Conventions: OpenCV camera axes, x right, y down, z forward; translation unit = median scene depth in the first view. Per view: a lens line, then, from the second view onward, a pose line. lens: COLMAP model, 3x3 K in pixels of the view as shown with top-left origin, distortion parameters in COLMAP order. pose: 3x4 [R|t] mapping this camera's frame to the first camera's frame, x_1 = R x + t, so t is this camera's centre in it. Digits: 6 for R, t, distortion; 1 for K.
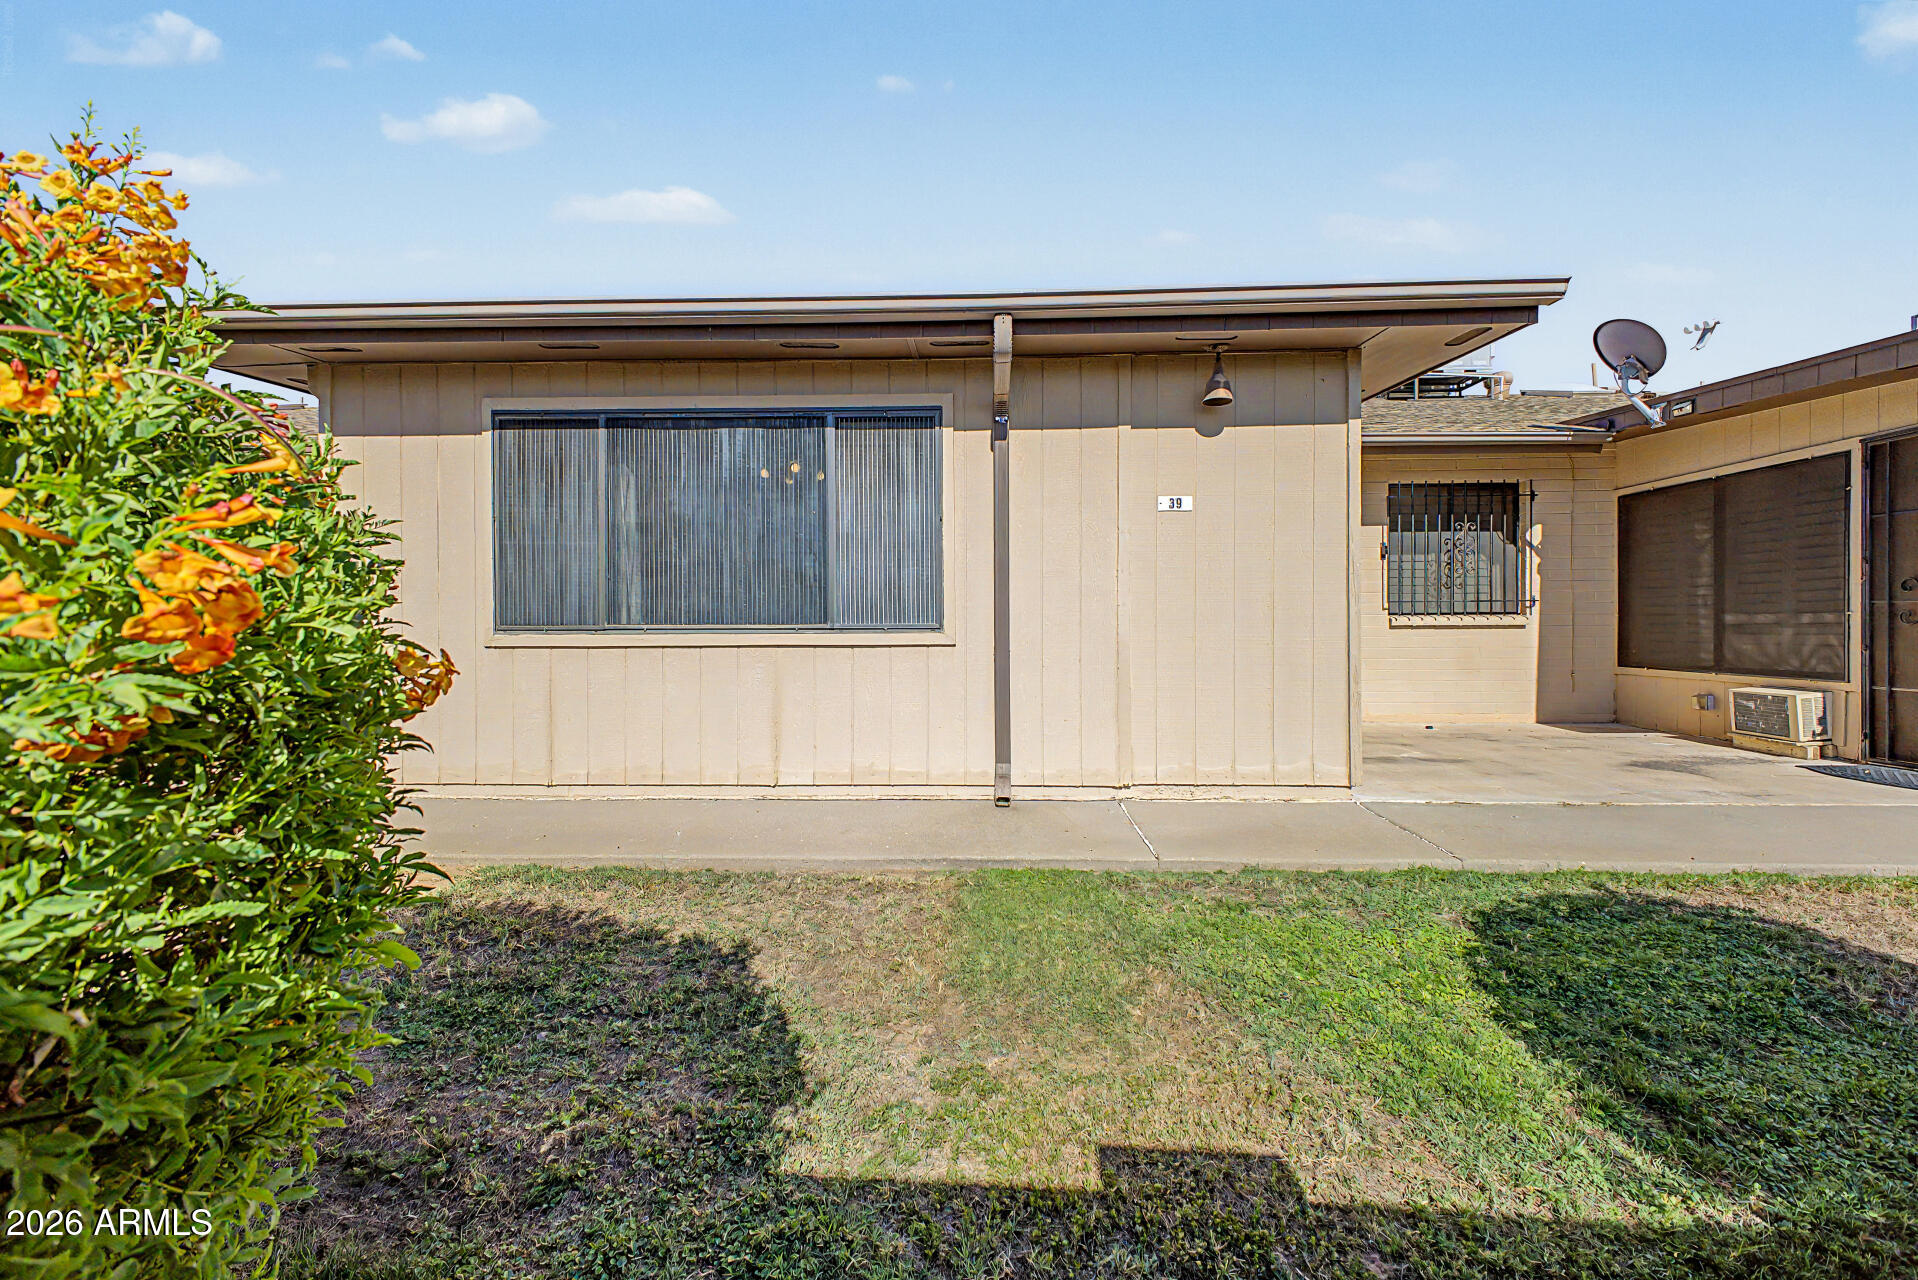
lens RADIAL K [[738.0, 0, 959.0], [0, 738.0, 640.0], [0, 0, 1]] dist [0.012604, -0.000002]
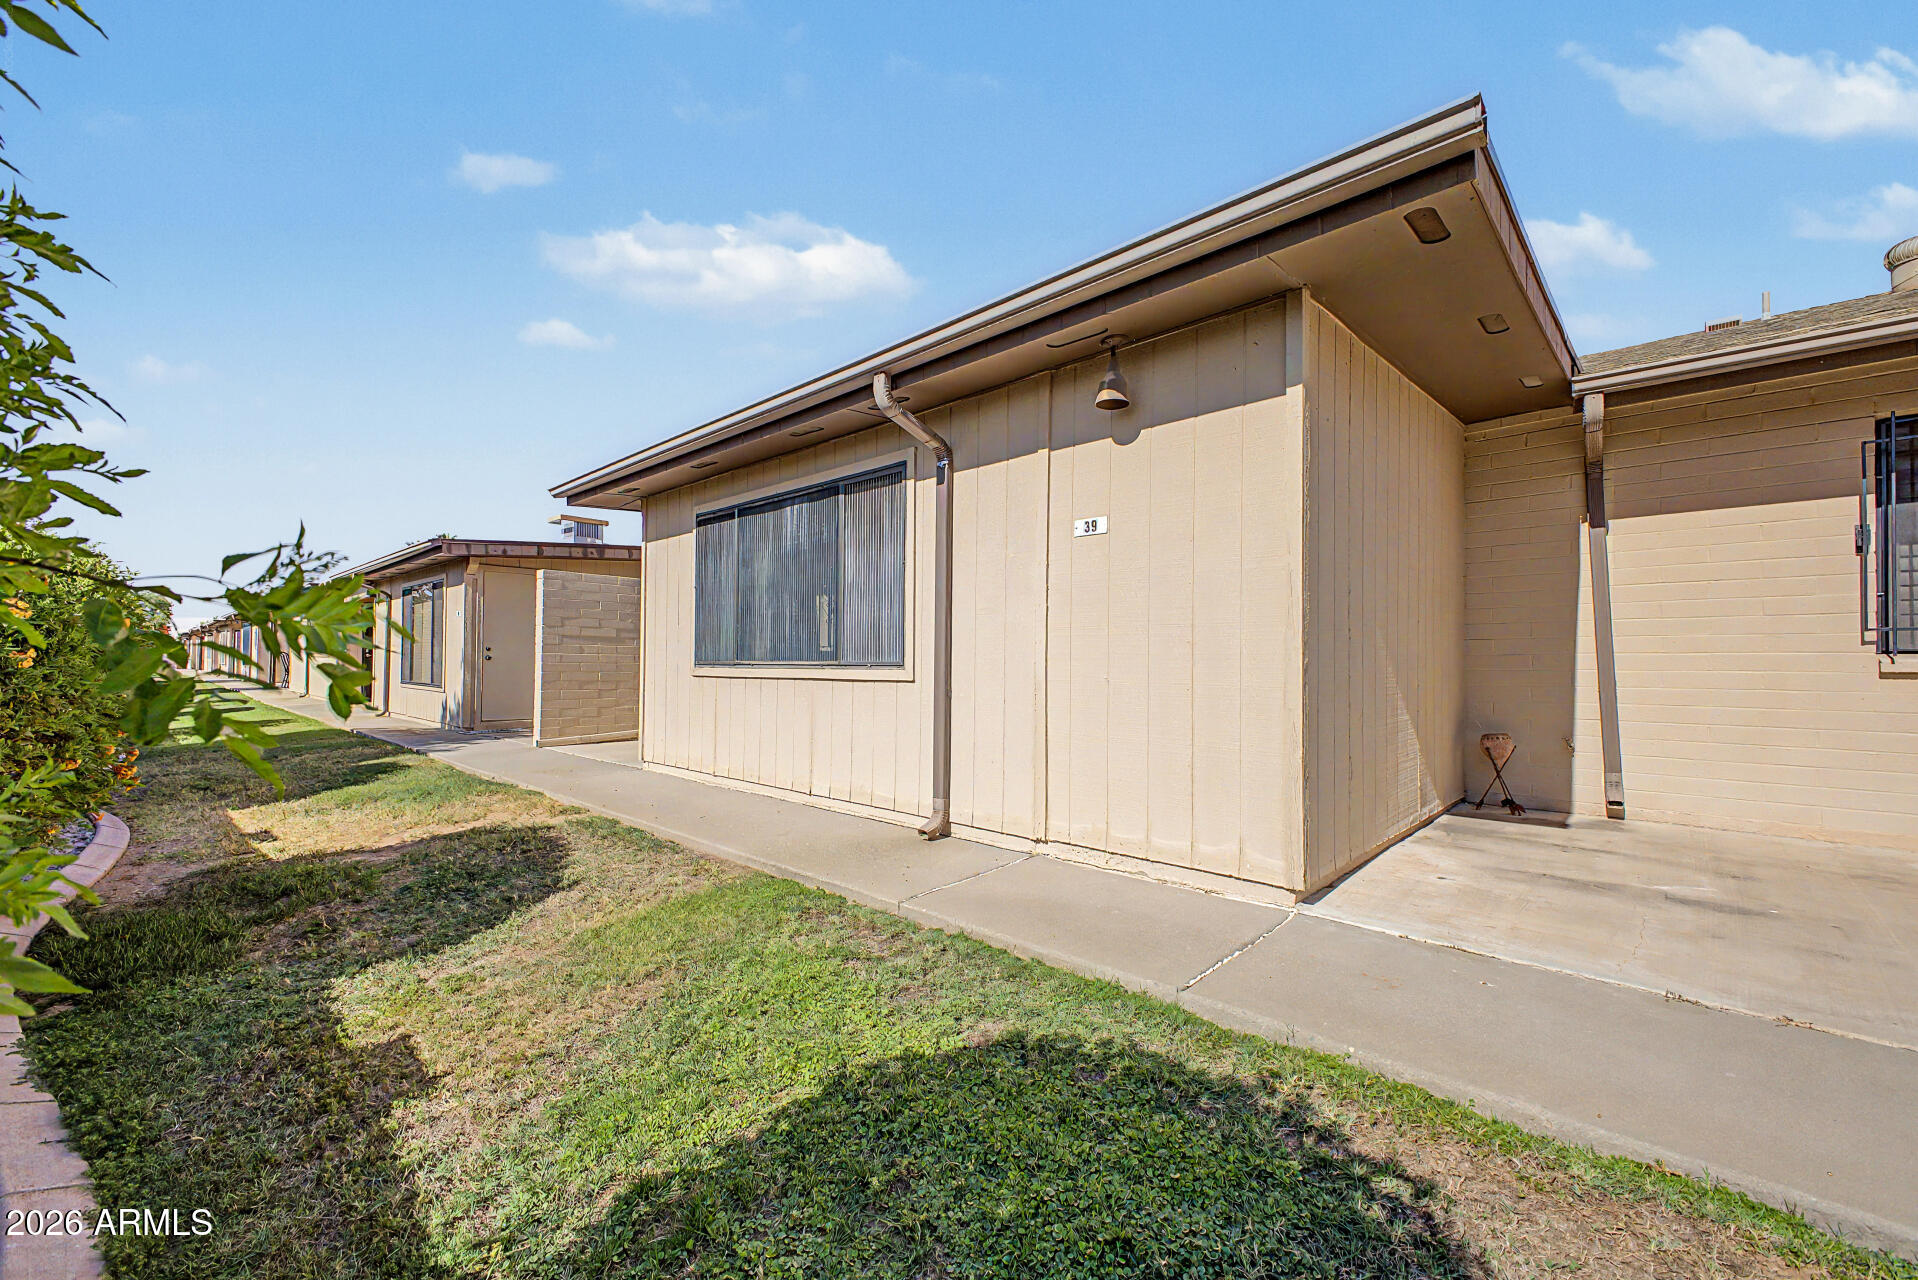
lens RADIAL K [[746.1, 0, 959.3], [0, 746.1, 659.2], [0, 0, 1]] dist [0.025738, 0.000078]
pose [[0.763726, 0.003913, -0.645528, 0.741207], [-0.021841, 0.999566, -0.019780, -0.005518], [0.645170, 0.029205, 0.763480, 0.220668]]
